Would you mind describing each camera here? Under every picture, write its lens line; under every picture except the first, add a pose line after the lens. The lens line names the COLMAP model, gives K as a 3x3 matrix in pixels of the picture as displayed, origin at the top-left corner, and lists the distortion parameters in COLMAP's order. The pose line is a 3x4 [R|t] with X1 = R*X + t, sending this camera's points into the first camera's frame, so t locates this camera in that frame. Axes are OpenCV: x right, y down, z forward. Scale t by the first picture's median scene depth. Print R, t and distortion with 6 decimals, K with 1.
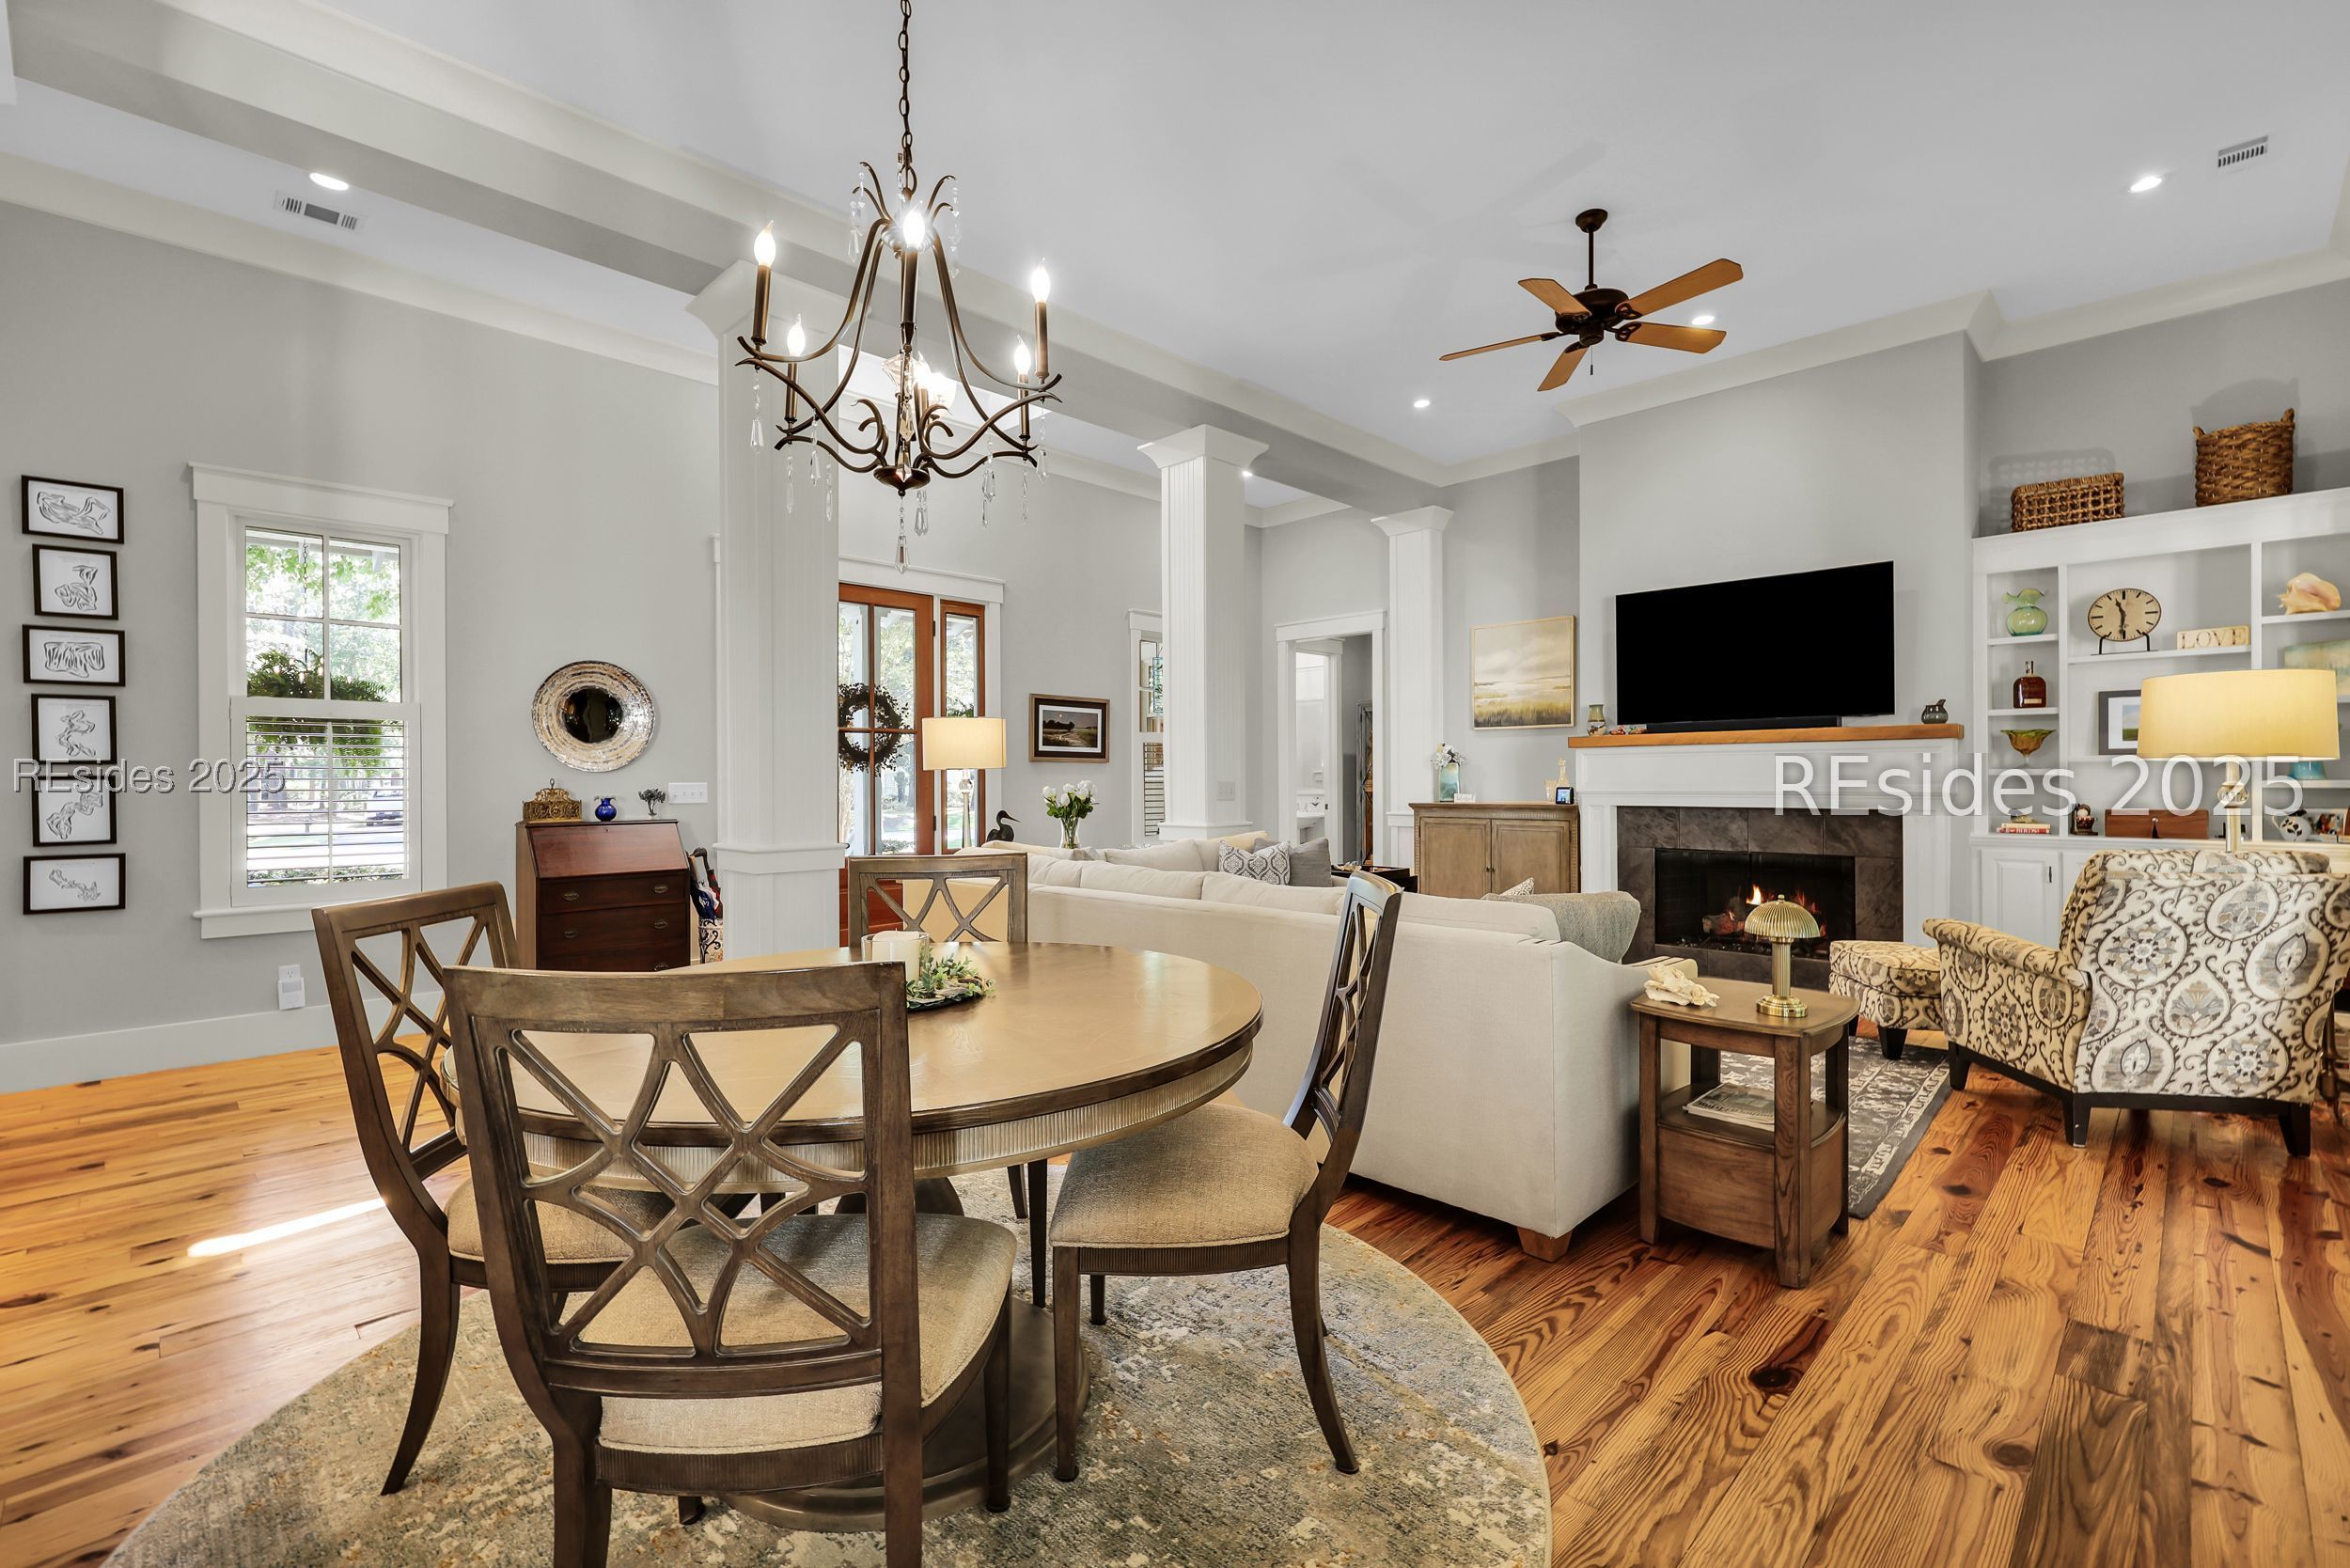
lens RADIAL K [[1056.0, 0, 1161.0], [0, 1056.0, 785.1], [0, 0, 1]] dist [0.000442, 0.000002]
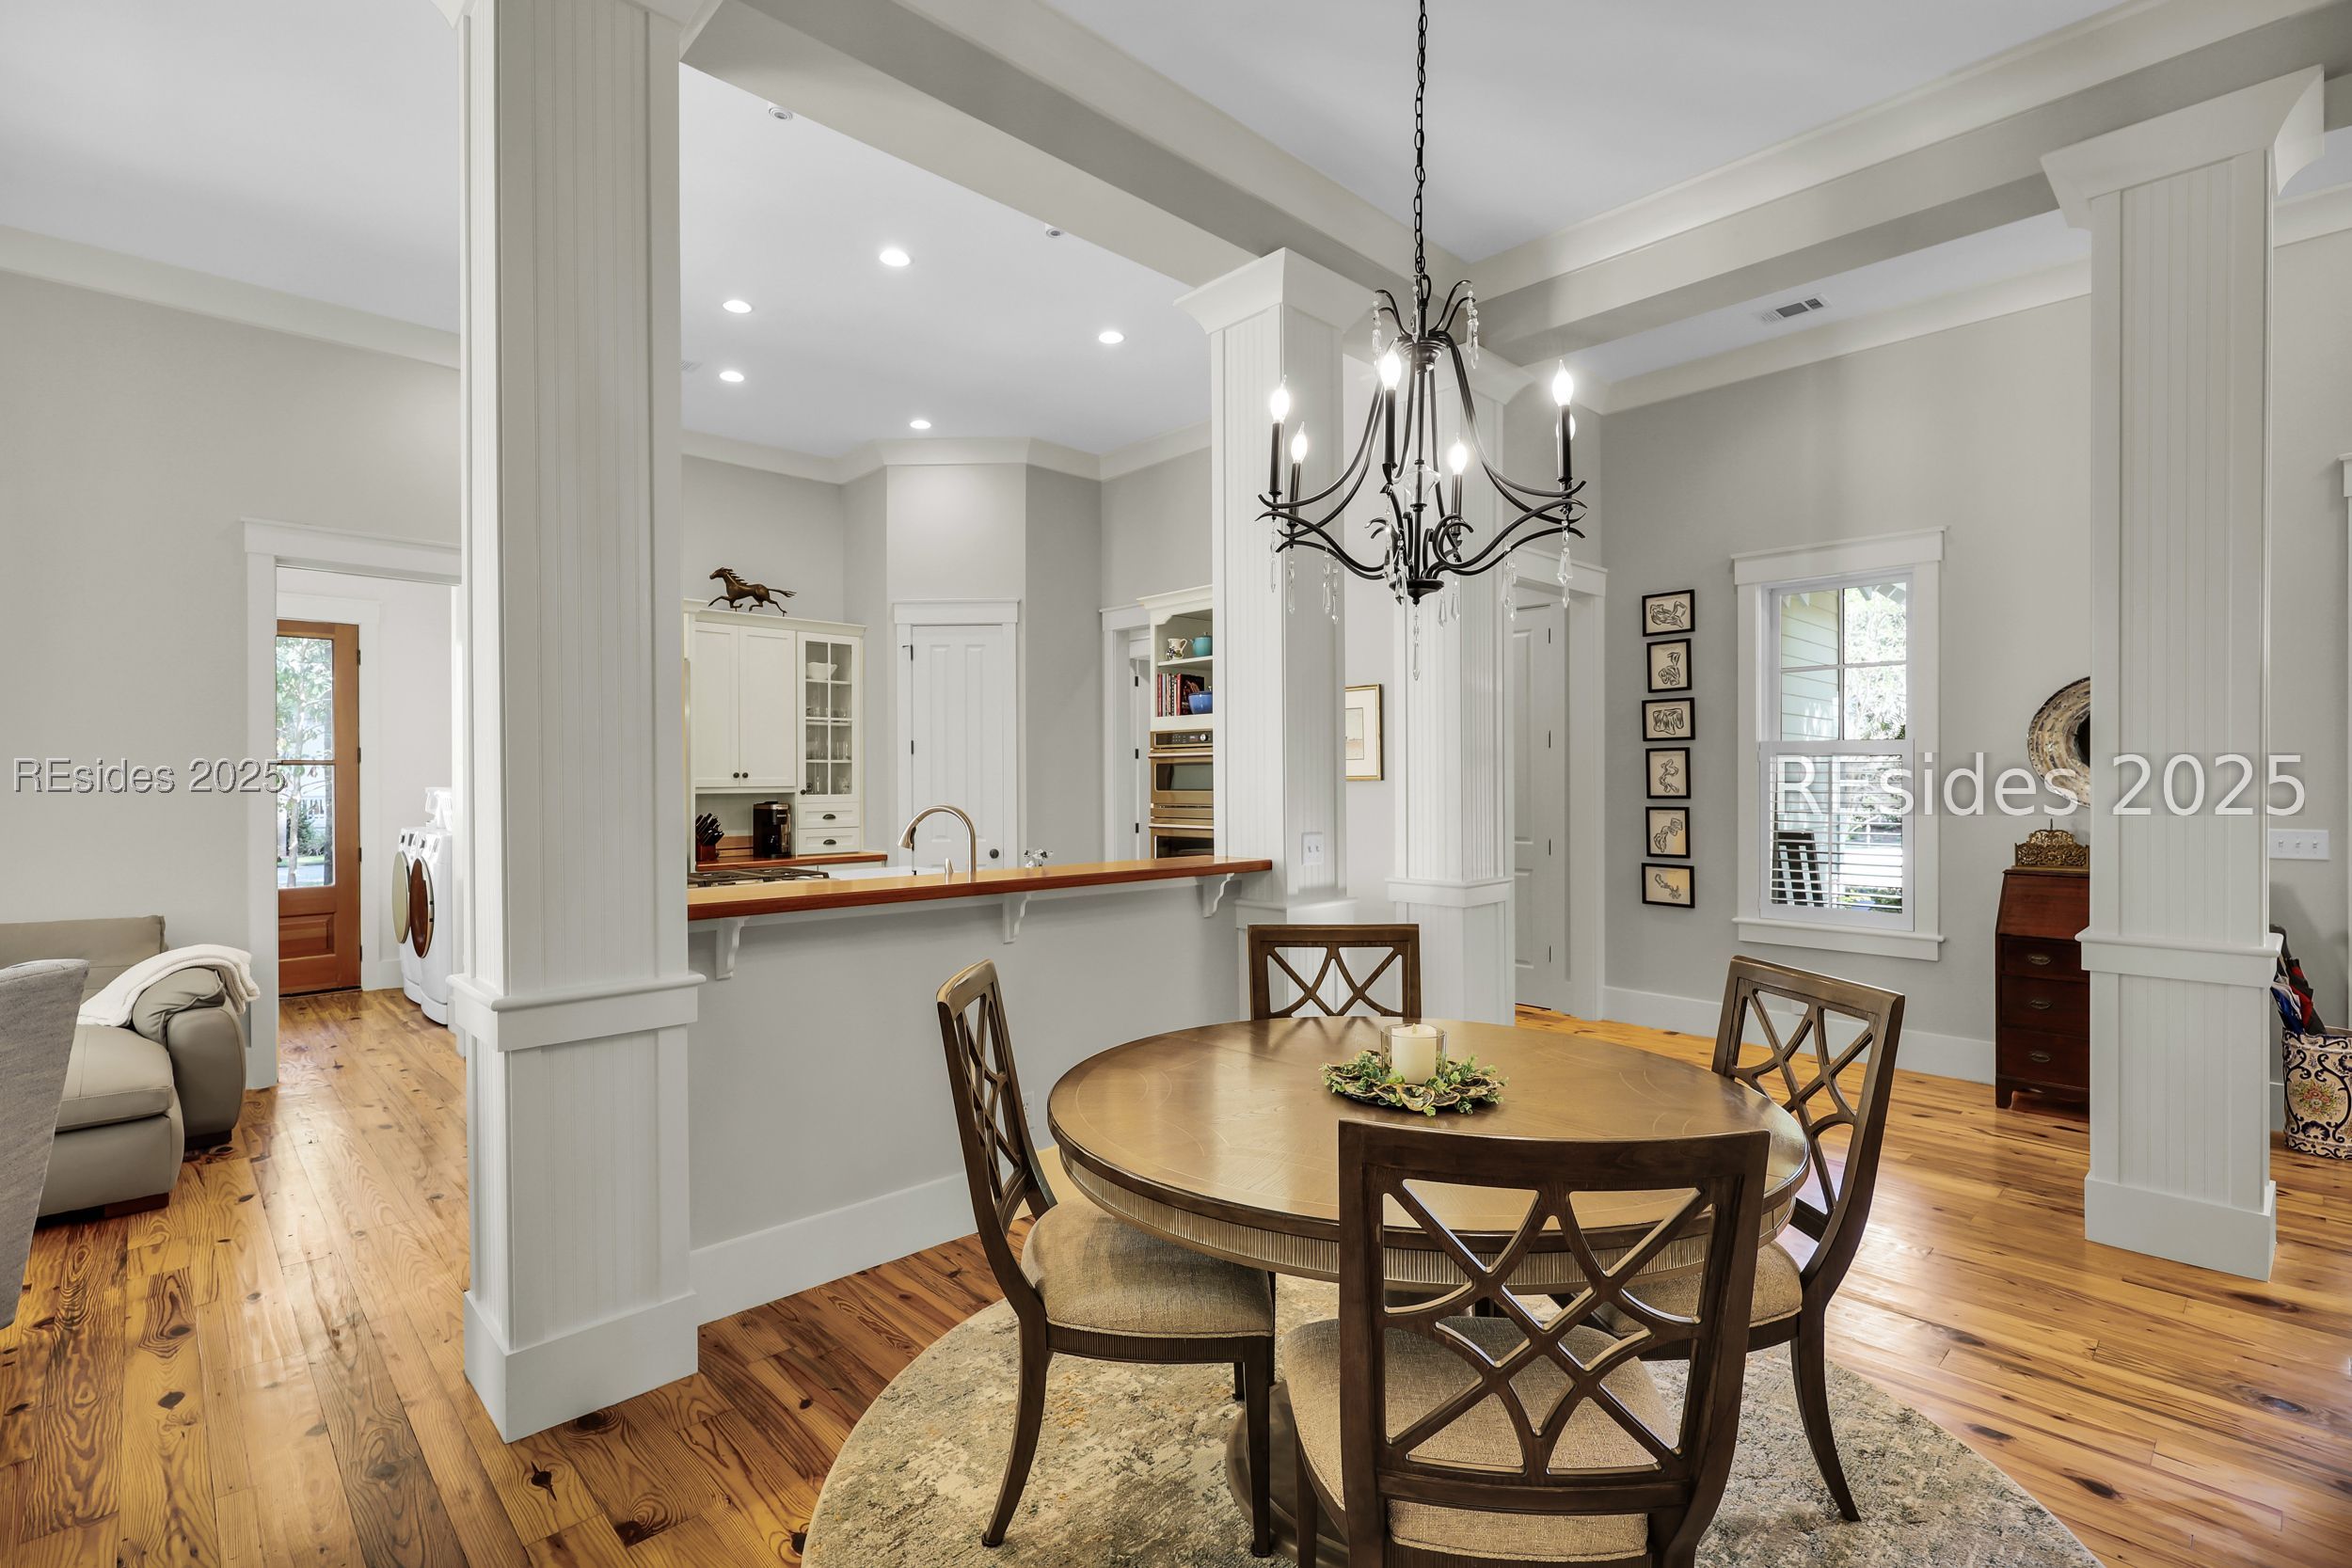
lens RADIAL K [[1056.8, 0, 1164.0], [0, 1056.8, 780.8], [0, 0, 1]] dist [0.000442, 0.000002]
pose [[-0.016093, 0.008866, -0.999831, 0.350590], [0.002110, 0.999959, 0.008833, -0.055386], [0.999868, -0.001968, -0.016111, 0.364450]]
